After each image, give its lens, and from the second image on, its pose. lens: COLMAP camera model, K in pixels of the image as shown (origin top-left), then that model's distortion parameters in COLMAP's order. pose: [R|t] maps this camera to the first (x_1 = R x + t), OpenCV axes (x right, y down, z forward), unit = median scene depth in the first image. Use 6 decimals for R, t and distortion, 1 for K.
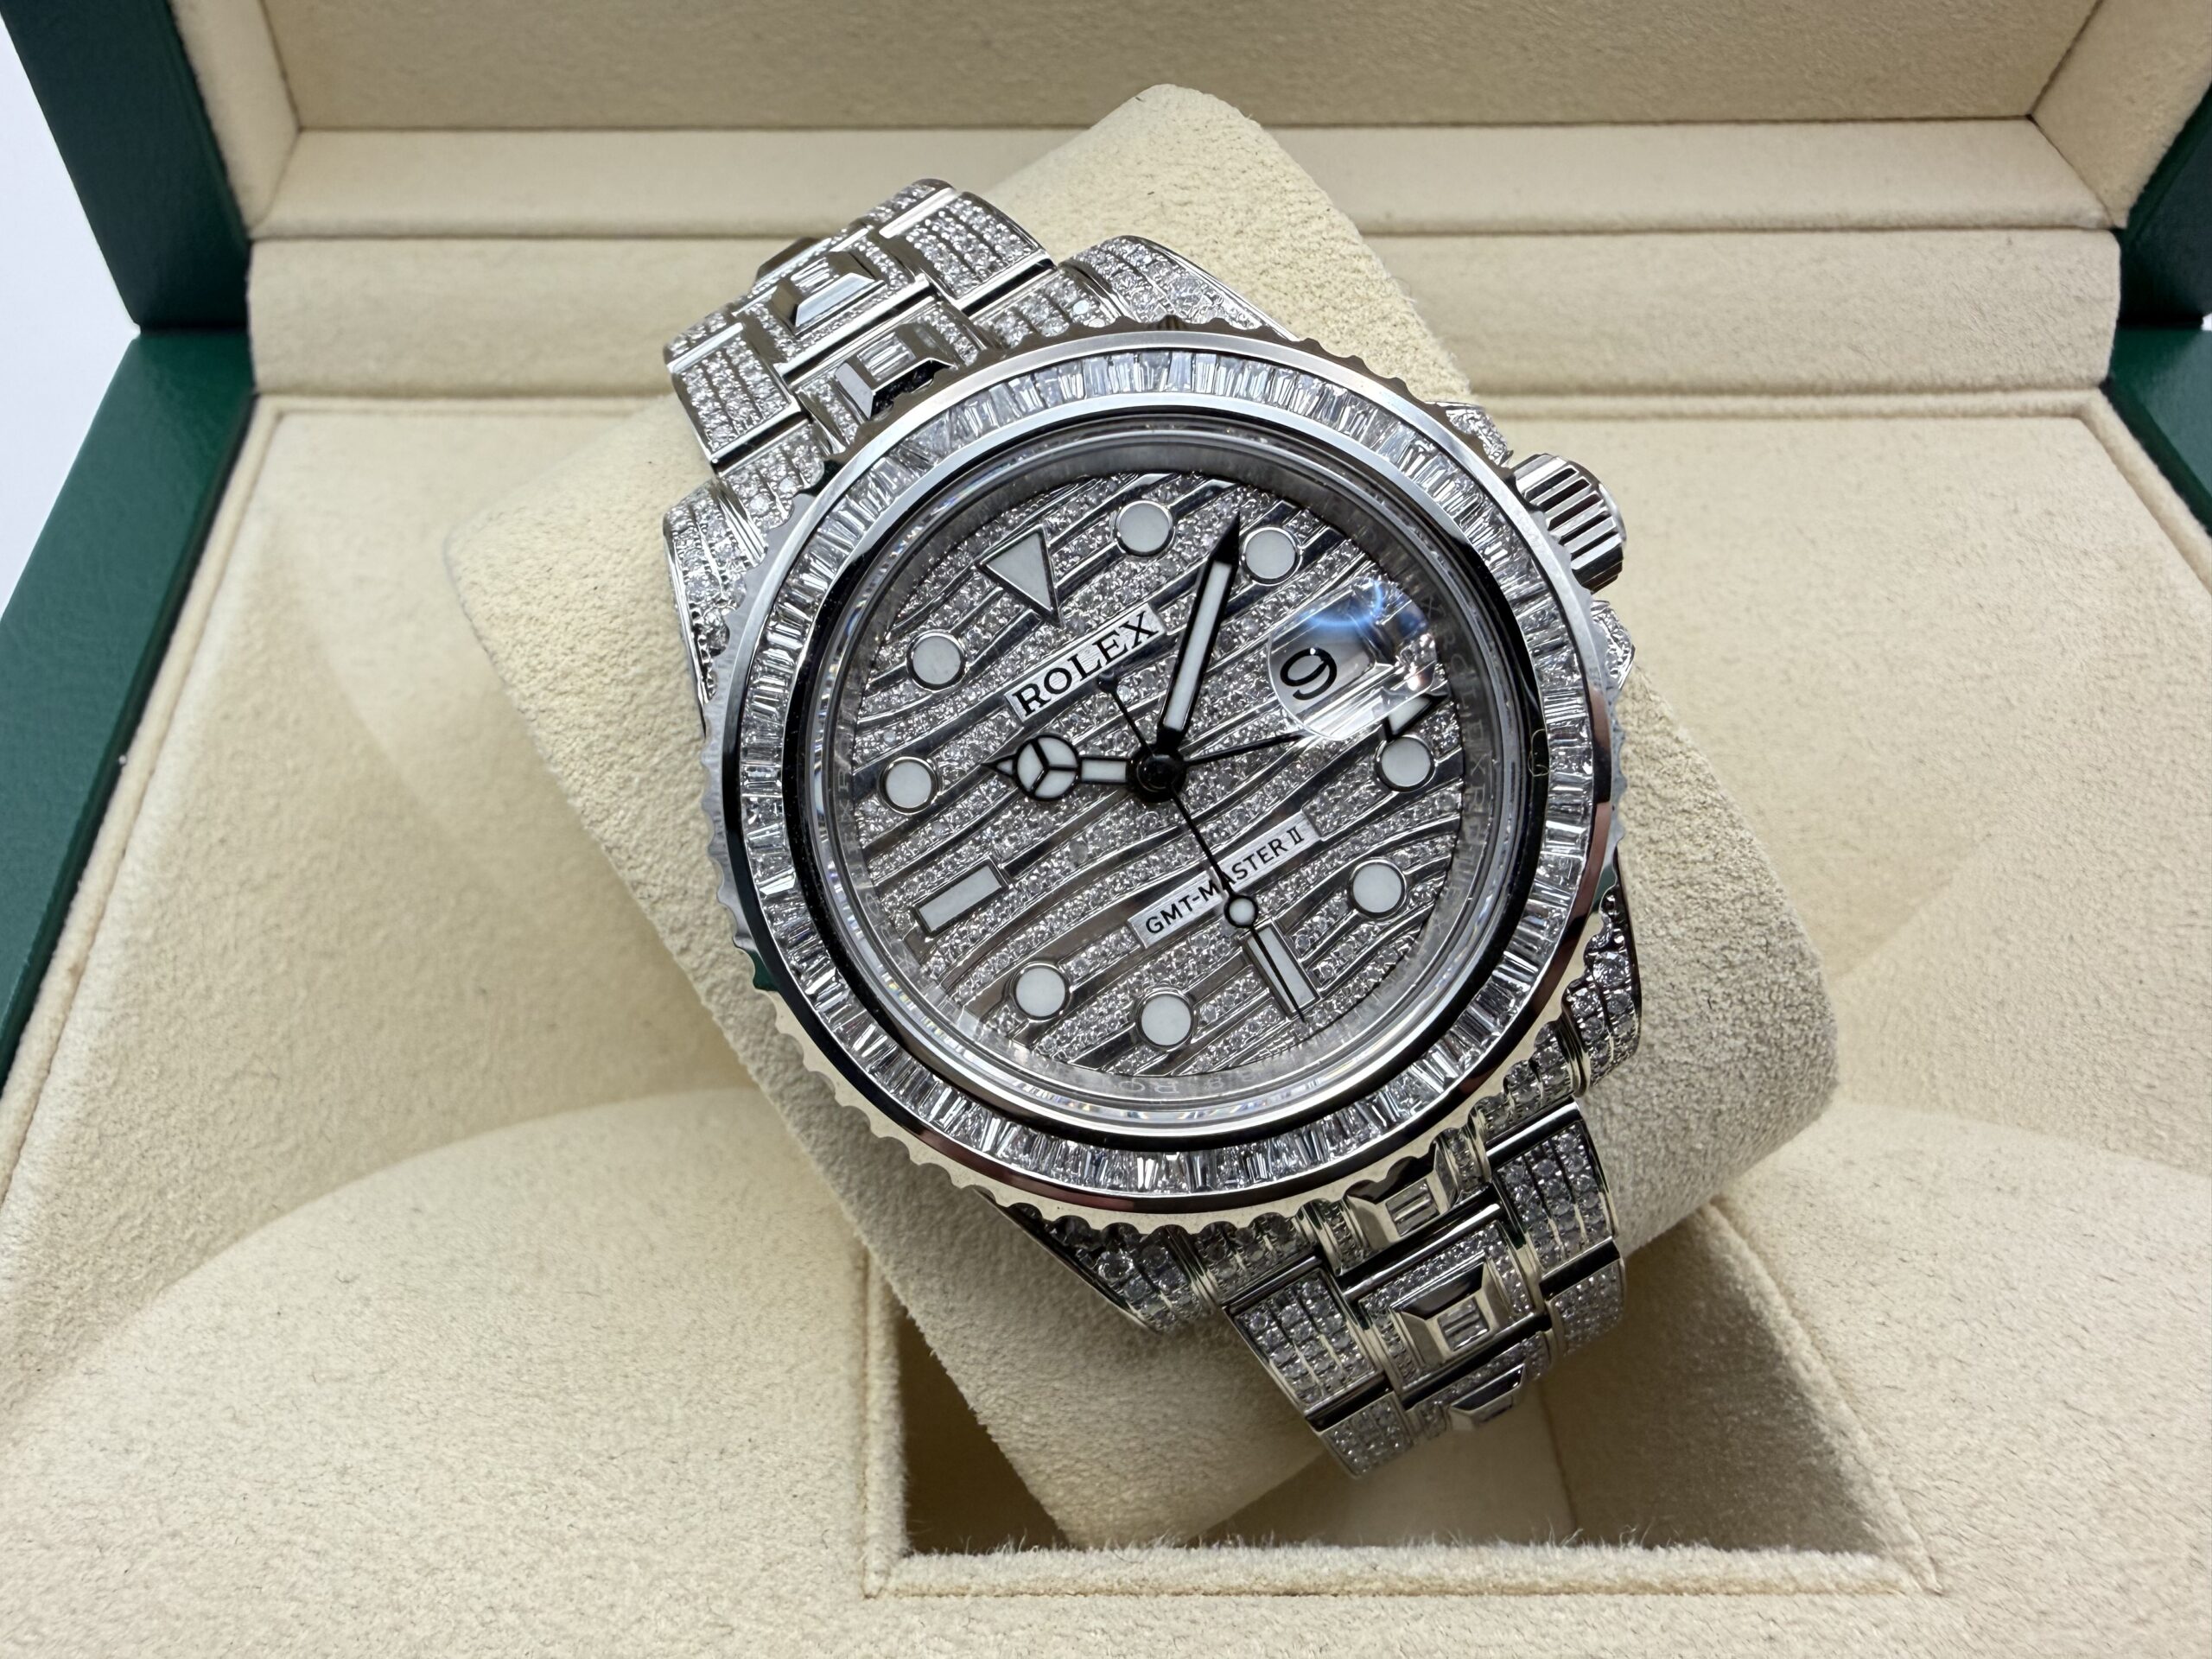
lens RADIAL K [[1735.9, 0, 859.7], [0, 1735.9, 843.5], [0, 0, 1]] dist [-0.007175, 0.006714]
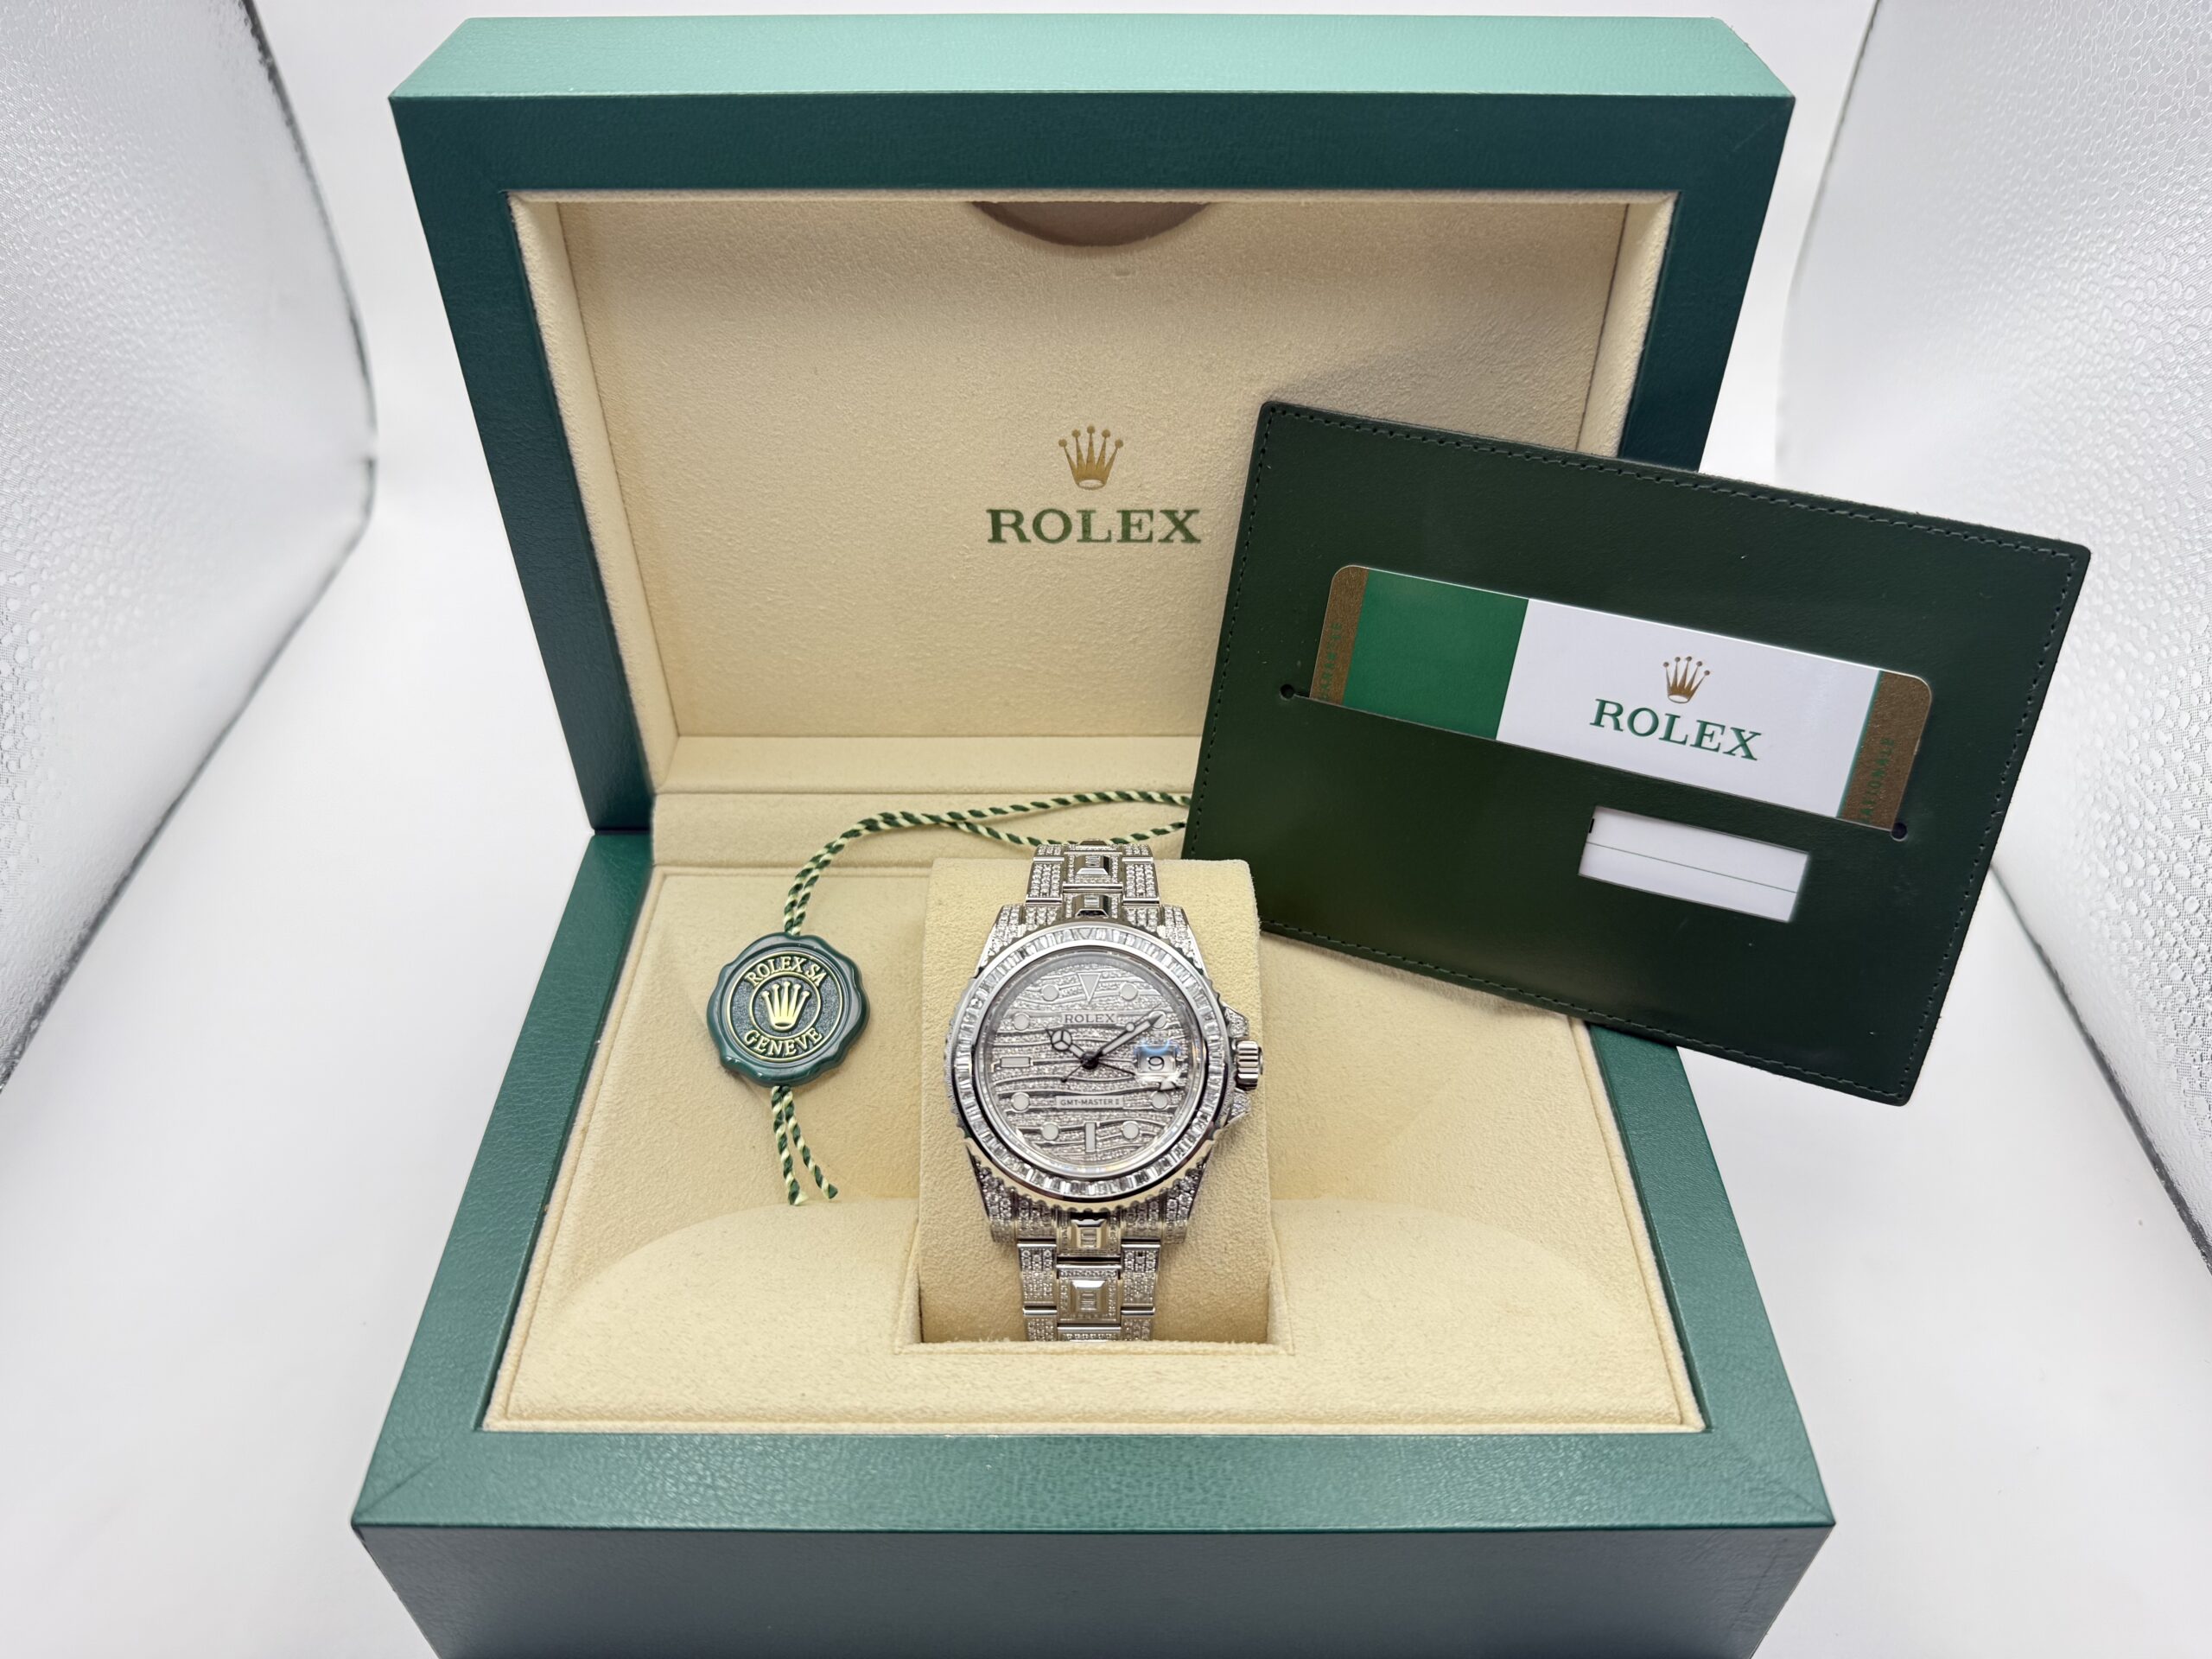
lens RADIAL K [[1735.9, 0, 1102.1], [0, 1735.9, 777.7], [0, 0, 1]] dist [-0.007175, 0.006714]
pose [[0.999985, 0.004645, 0.002756, 0.219553], [-0.003981, 0.978741, -0.205064, 0.075895], [-0.003650, 0.205050, 0.978745, -1.266039]]
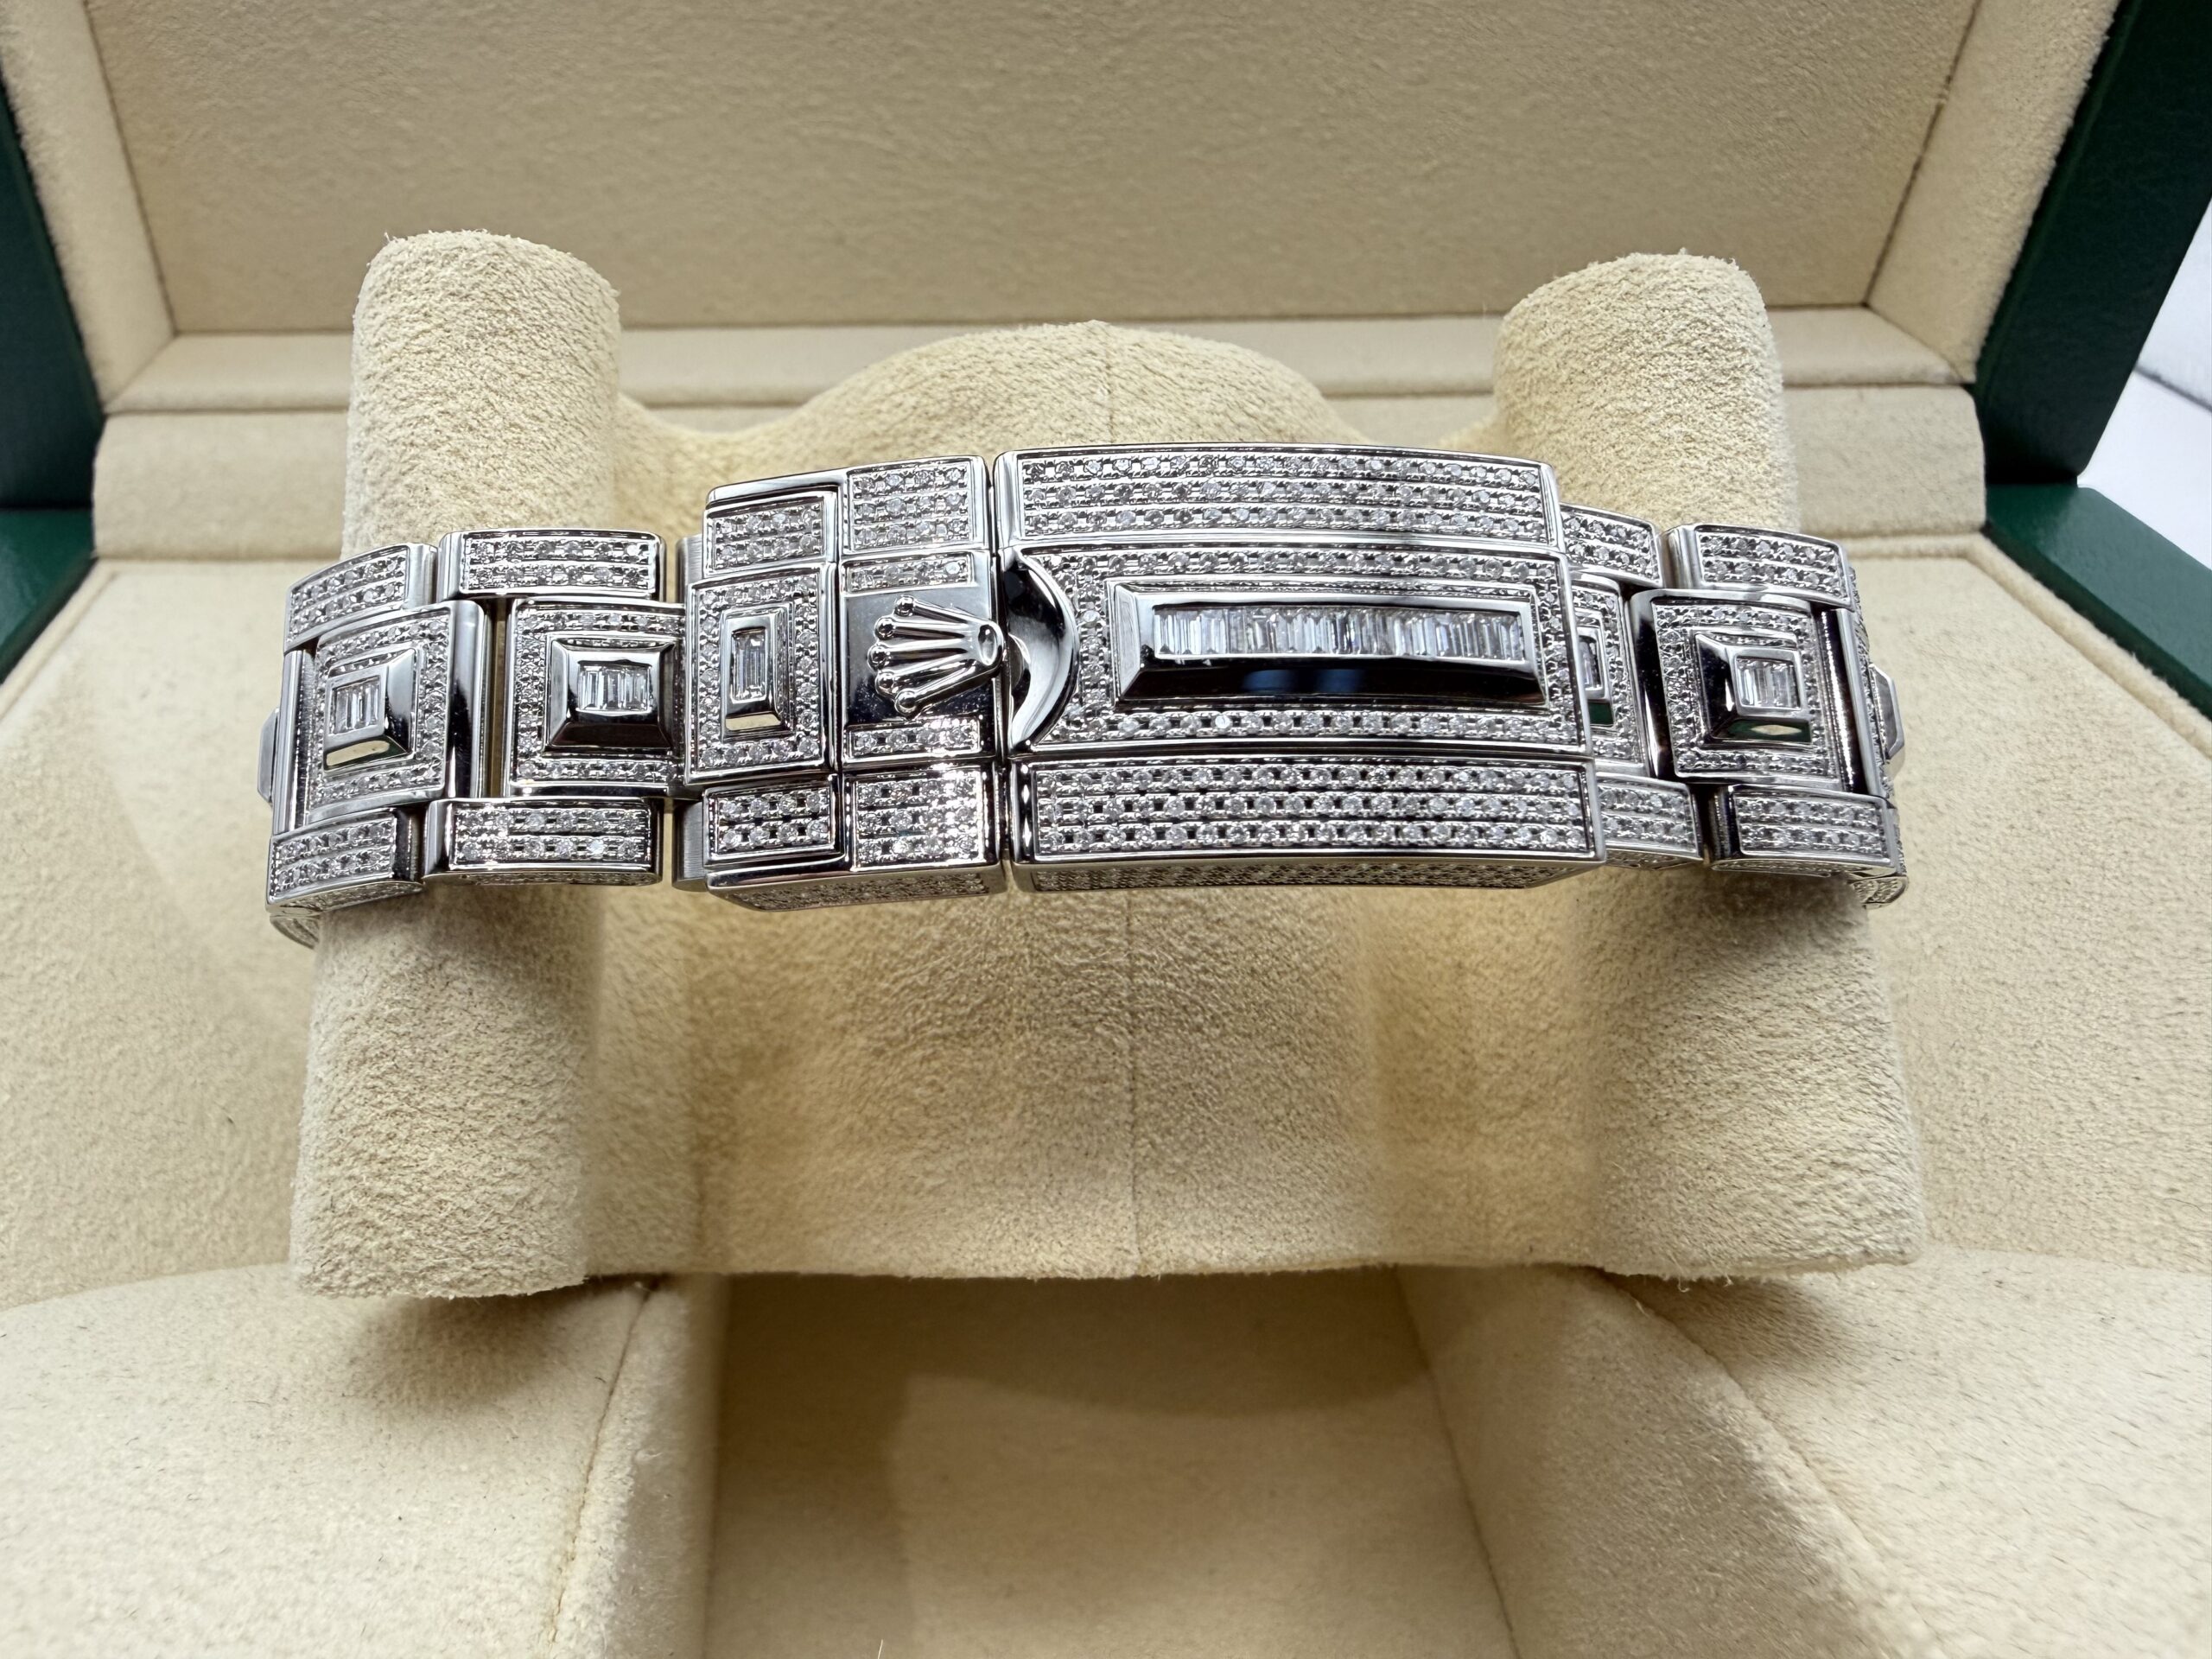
lens RADIAL K [[1735.9, 0, 858.0], [0, 1735.9, 788.9], [0, 0, 1]] dist [-0.007175, 0.006714]
pose [[0.999945, -0.008818, -0.005764, 0.104099], [0.006788, 0.957734, -0.287576, 0.178012], [0.008056, 0.287521, 0.957741, 0.121666]]
